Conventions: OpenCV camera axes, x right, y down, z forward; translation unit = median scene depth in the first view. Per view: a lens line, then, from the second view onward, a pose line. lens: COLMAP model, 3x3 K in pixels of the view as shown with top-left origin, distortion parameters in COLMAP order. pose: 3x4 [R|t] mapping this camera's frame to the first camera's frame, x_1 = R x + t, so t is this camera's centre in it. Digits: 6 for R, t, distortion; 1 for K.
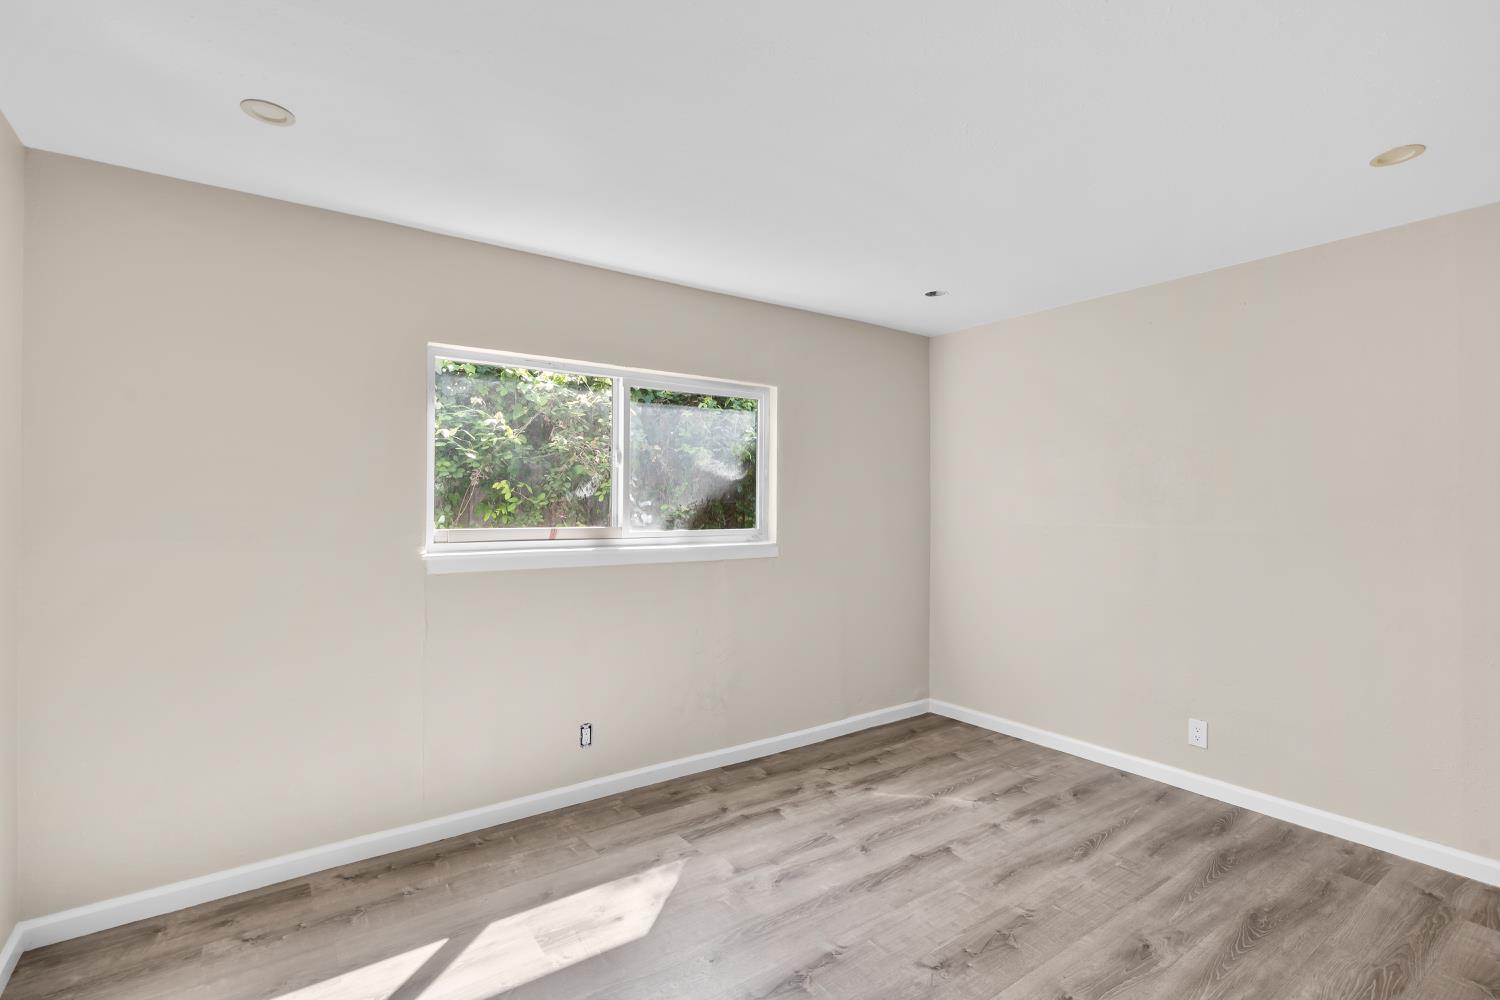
lens RADIAL K [[695.8, 0, 744.1], [0, 695.8, 495.7], [0, 0, 1]] dist [-0.001544, 0.001333]
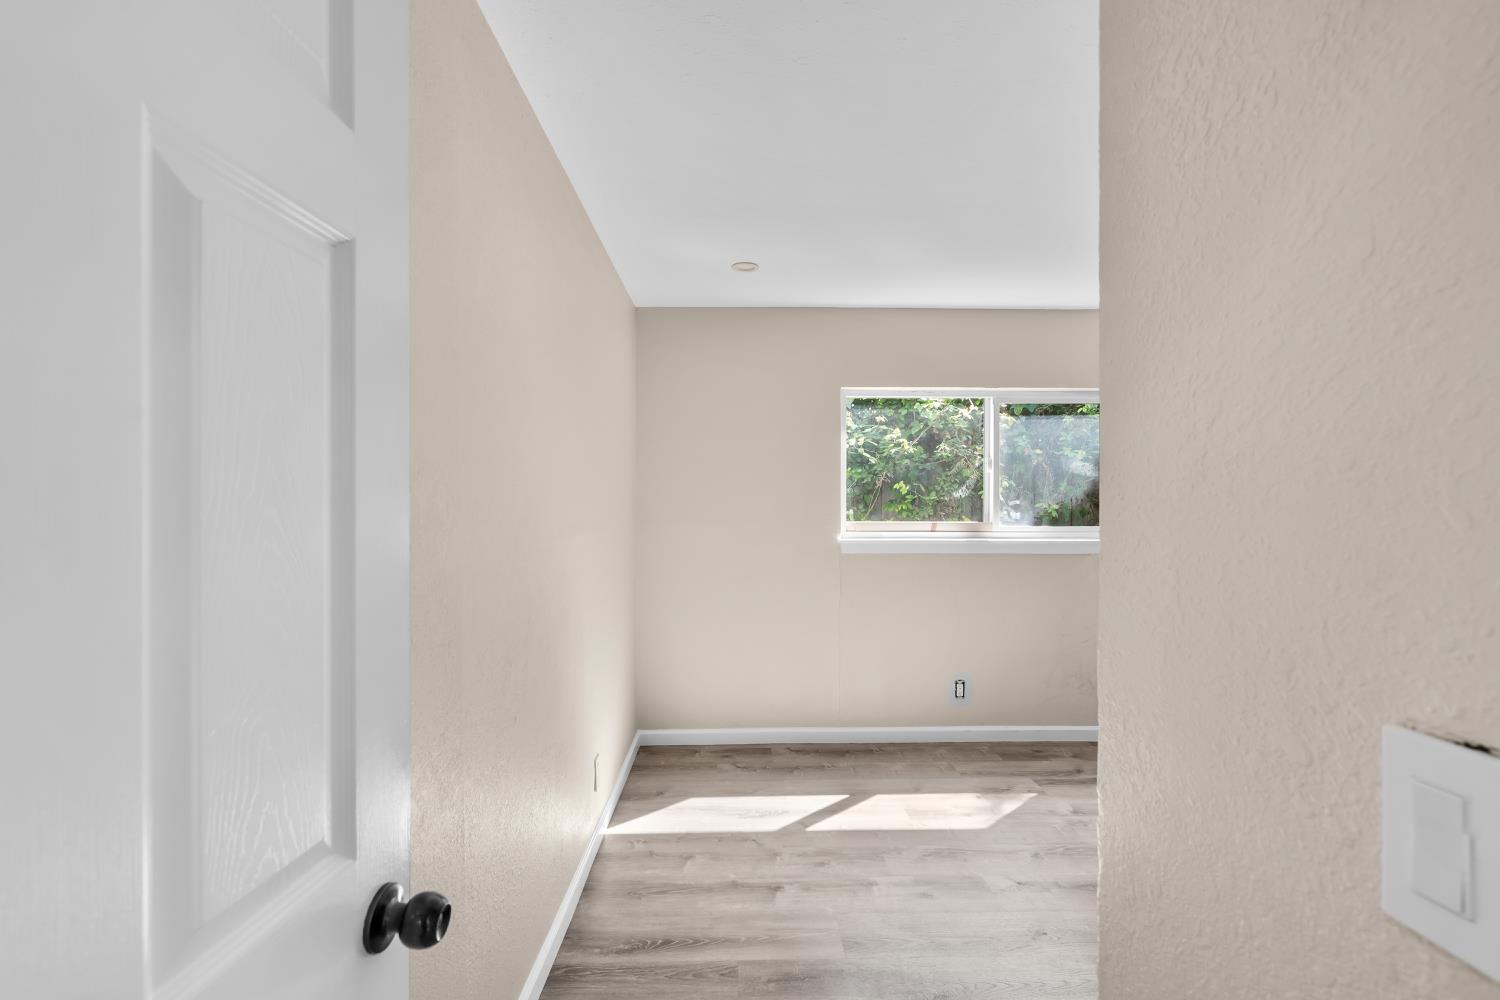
lens RADIAL K [[698.7, 0, 745.0], [0, 698.7, 503.6], [0, 0, 1]] dist [-0.001403, 0.000201]
pose [[0.826169, 0.003054, -0.563414, 0.174313], [0.008649, 0.999799, 0.018101, -0.013960], [0.563355, -0.019827, 0.825977, -0.264457]]
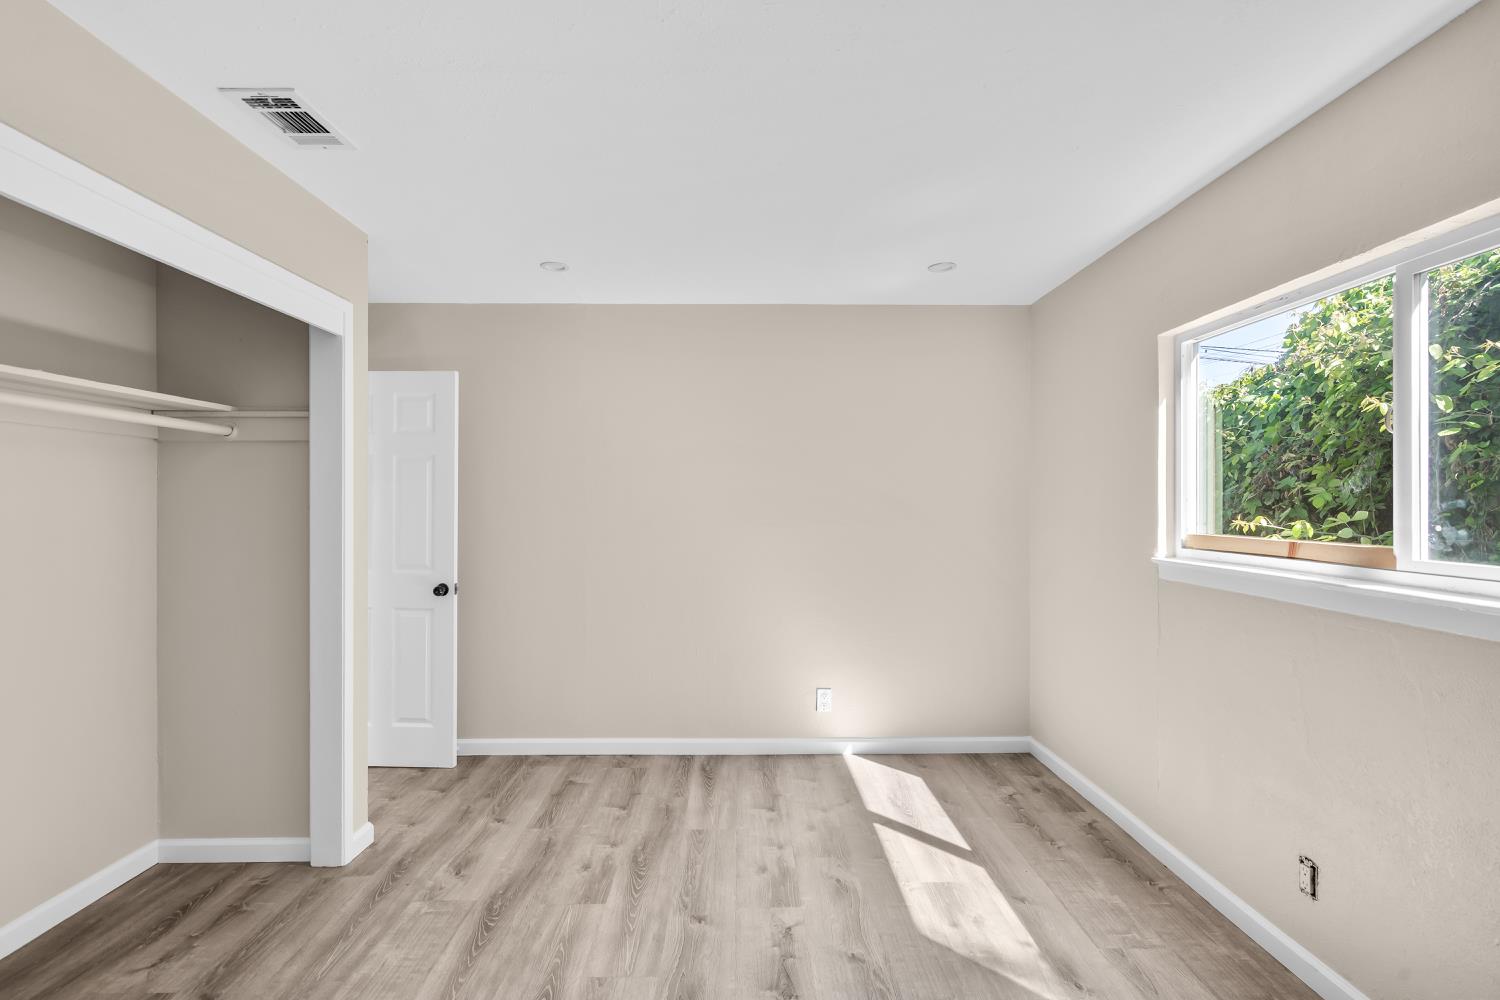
lens RADIAL K [[695.8, 0, 744.1], [0, 695.8, 495.7], [0, 0, 1]] dist [-0.001544, 0.001333]
pose [[-0.576282, -0.006039, -0.817228, 0.634868], [0.016797, 0.999674, -0.019231, 0.007700], [0.817078, -0.024809, -0.575993, 1.056268]]
